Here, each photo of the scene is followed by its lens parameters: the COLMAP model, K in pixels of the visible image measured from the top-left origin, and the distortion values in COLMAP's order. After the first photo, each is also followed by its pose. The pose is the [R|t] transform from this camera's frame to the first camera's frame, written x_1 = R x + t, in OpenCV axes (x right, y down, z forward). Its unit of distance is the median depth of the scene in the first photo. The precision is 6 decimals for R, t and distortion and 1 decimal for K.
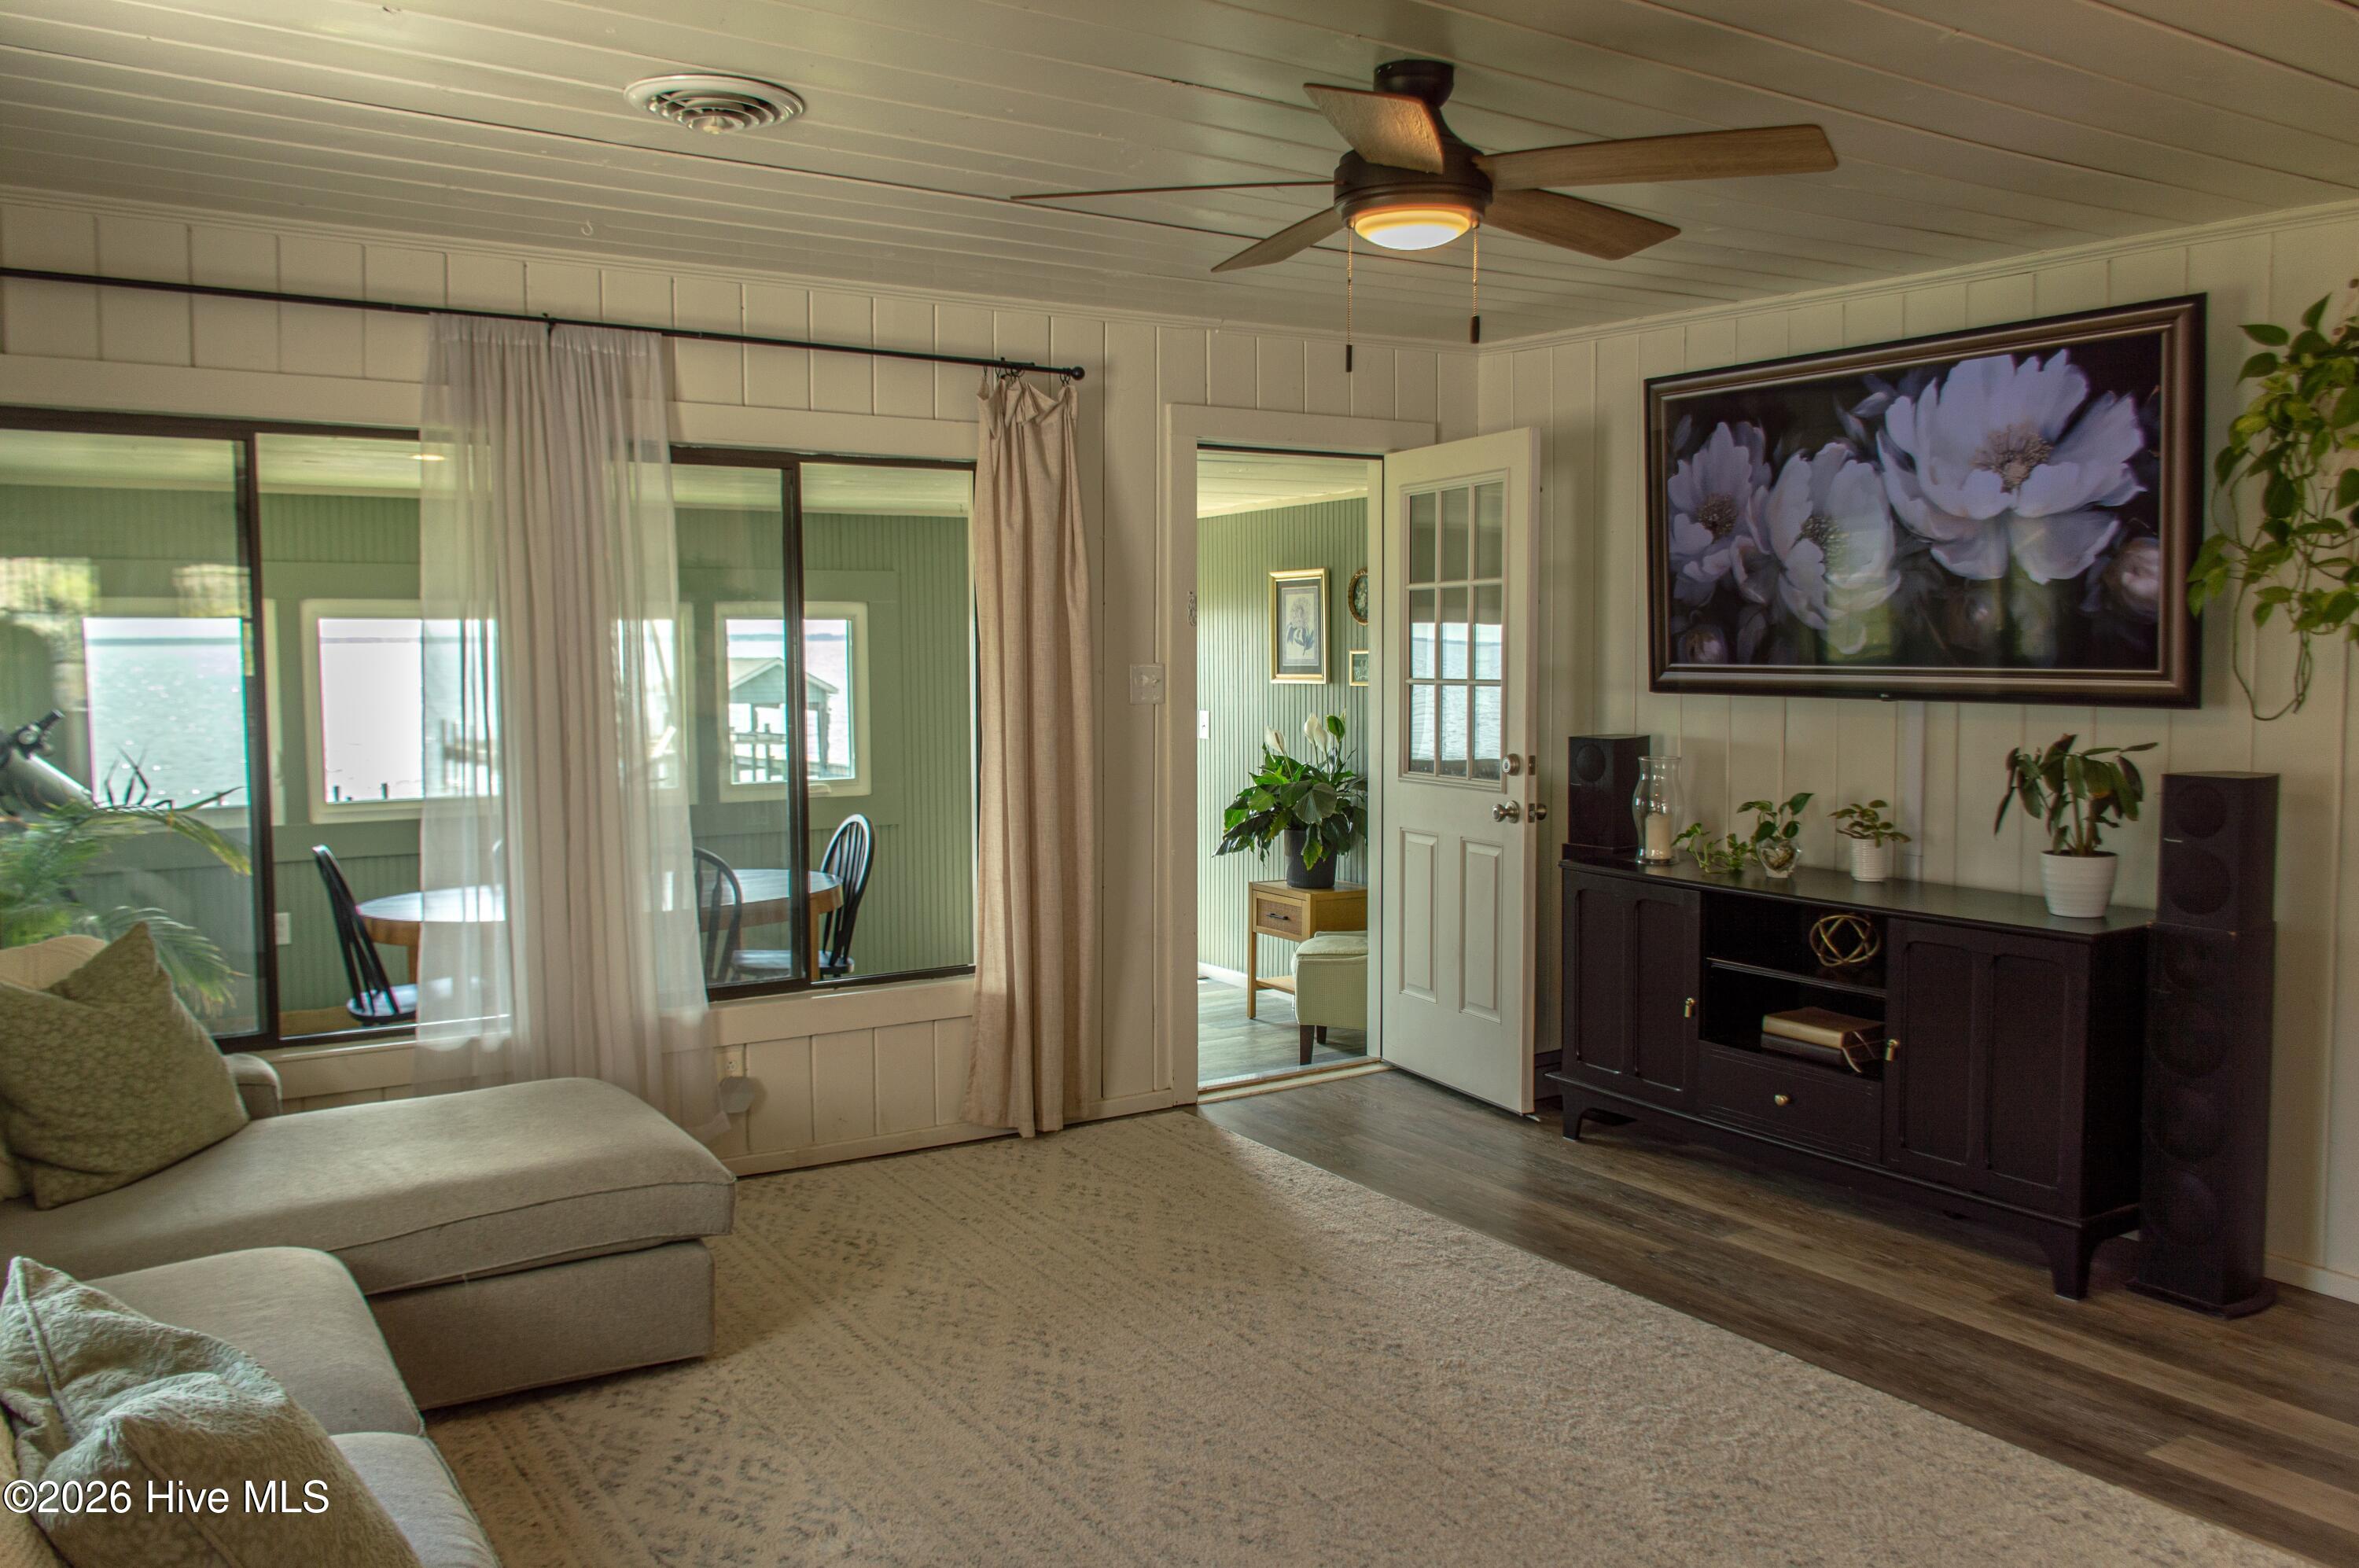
lens RADIAL K [[1816.1, 0, 1166.3], [0, 1816.1, 793.5], [0, 0, 1]] dist [-0.007090, -0.000901]
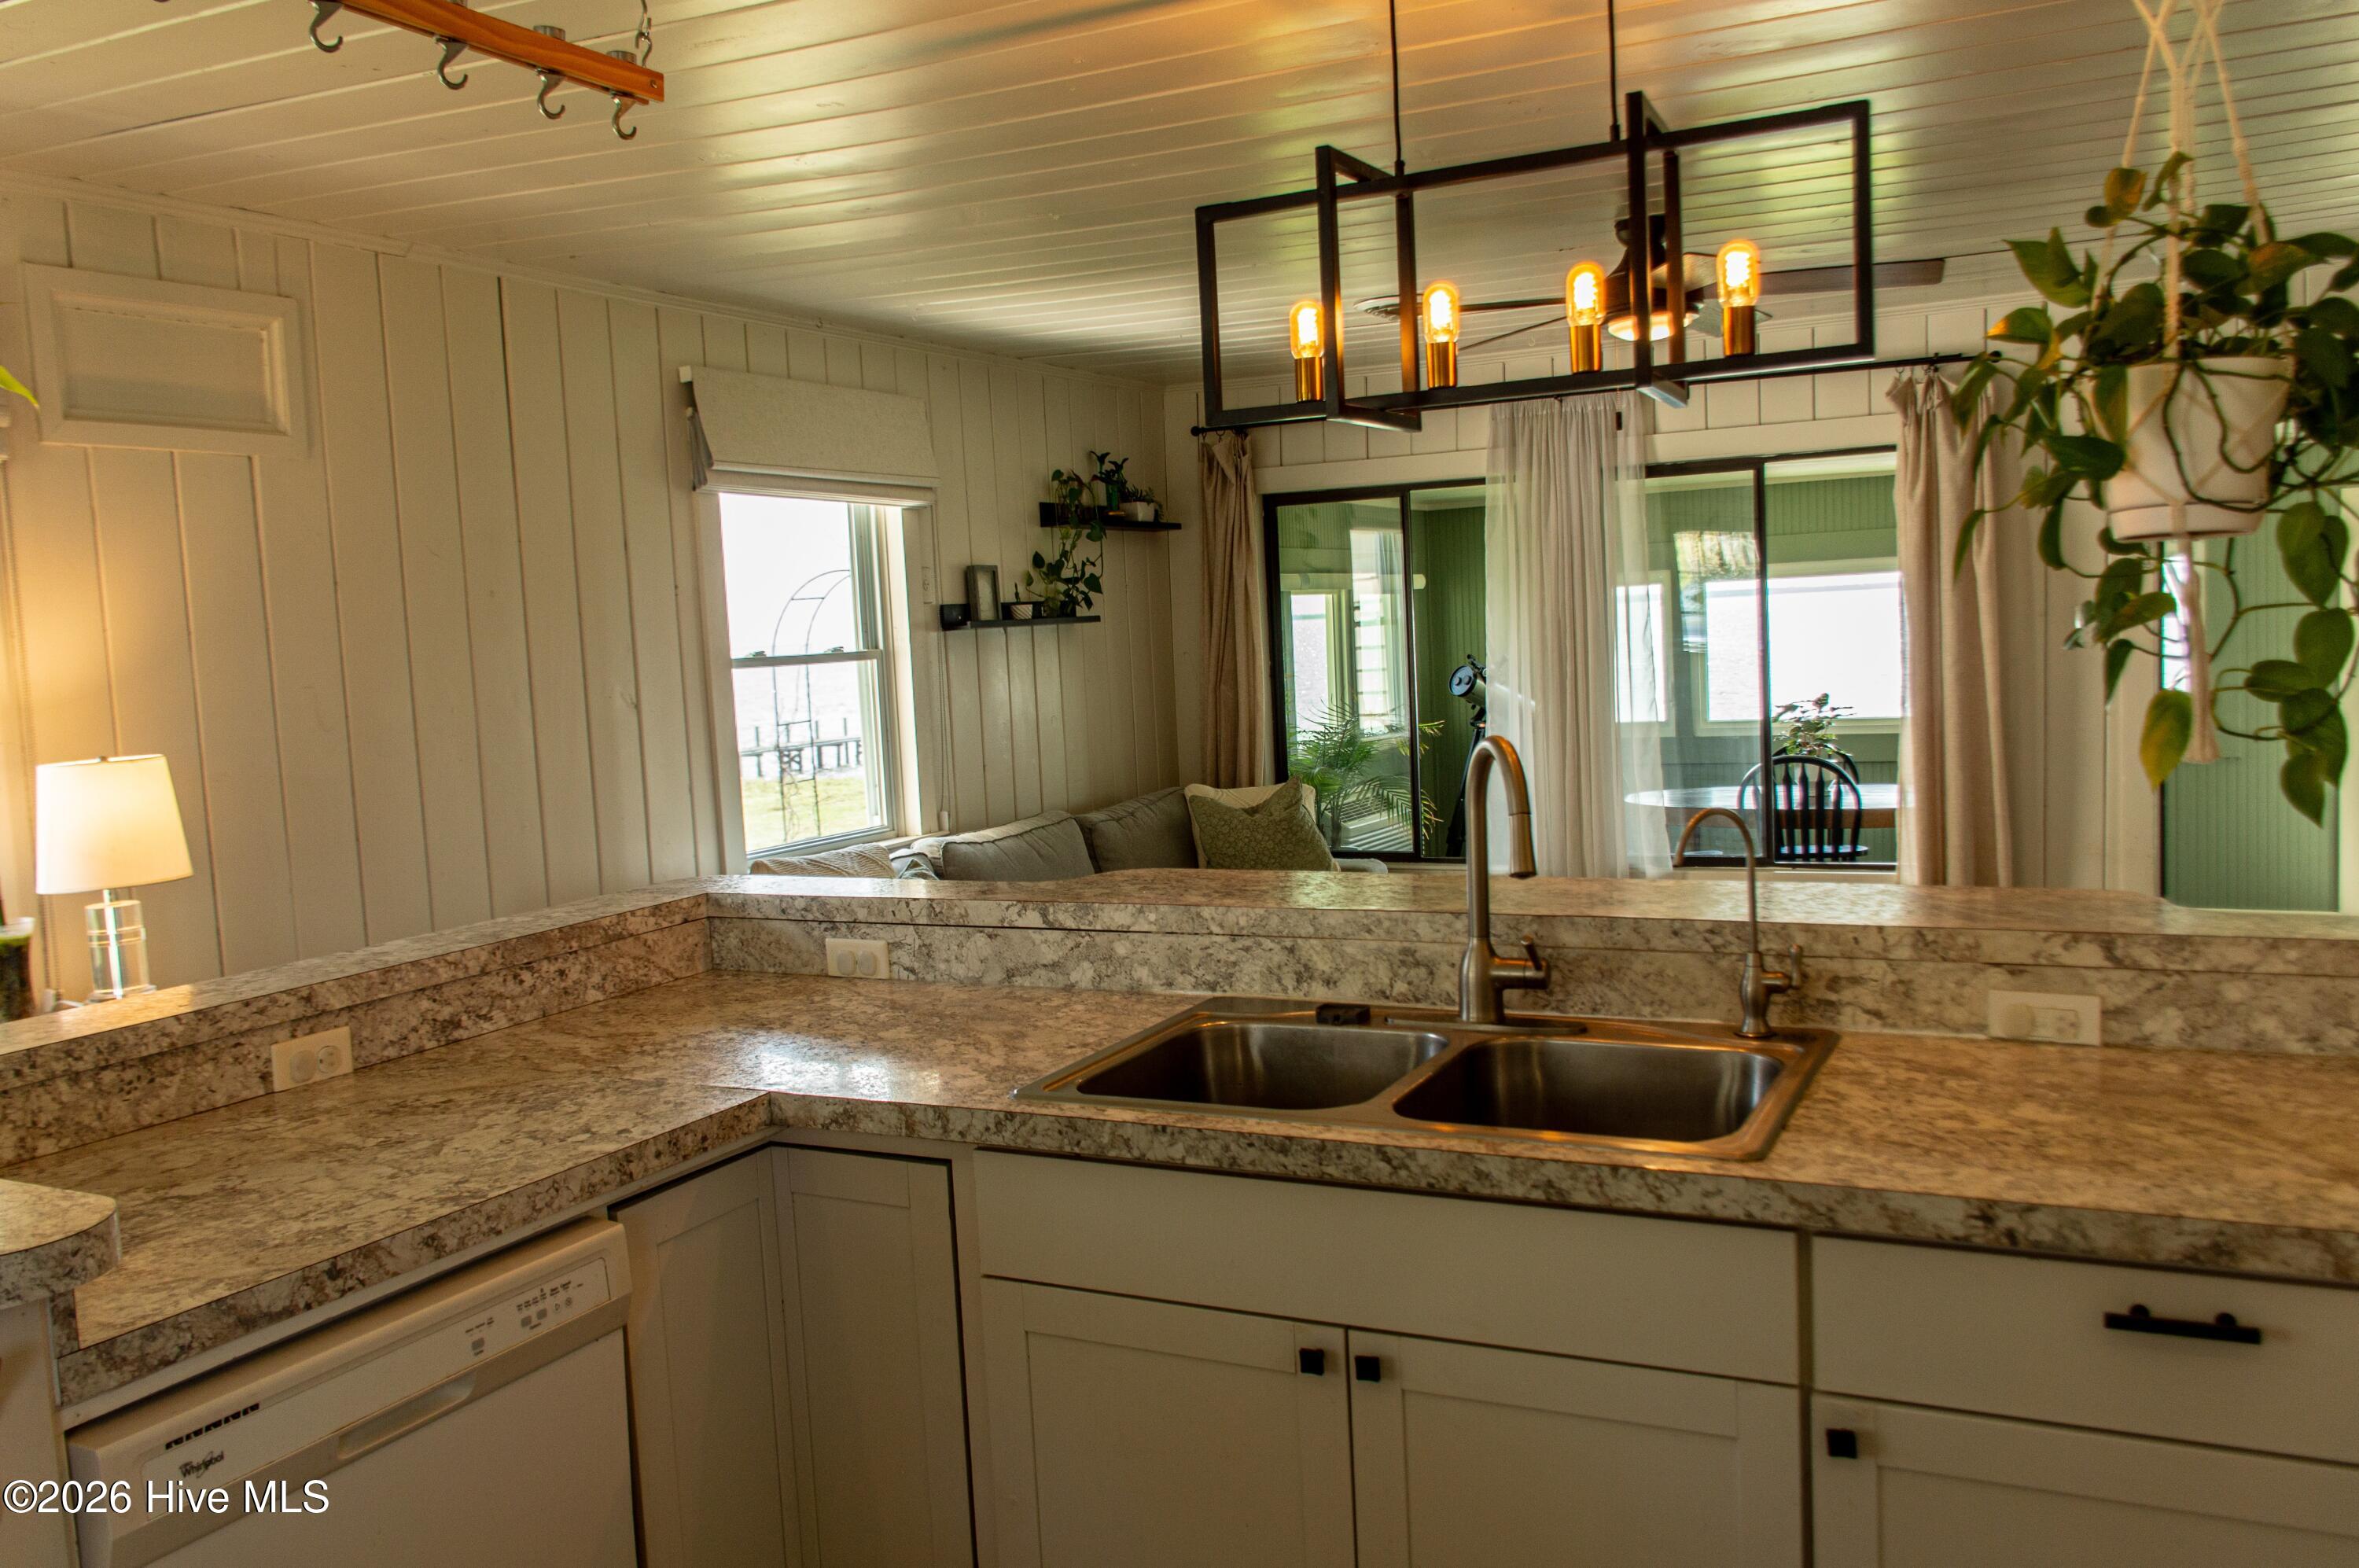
lens RADIAL K [[1907.7, 0, 1179.5], [0, 1907.7, 784.0], [0, 0, 1]] dist [-0.004758, -0.001595]
pose [[0.515187, 0.049164, -0.855667, 0.845565], [-0.023573, 0.998789, 0.043194, -0.000784], [0.856754, -0.002082, 0.515722, -0.078769]]
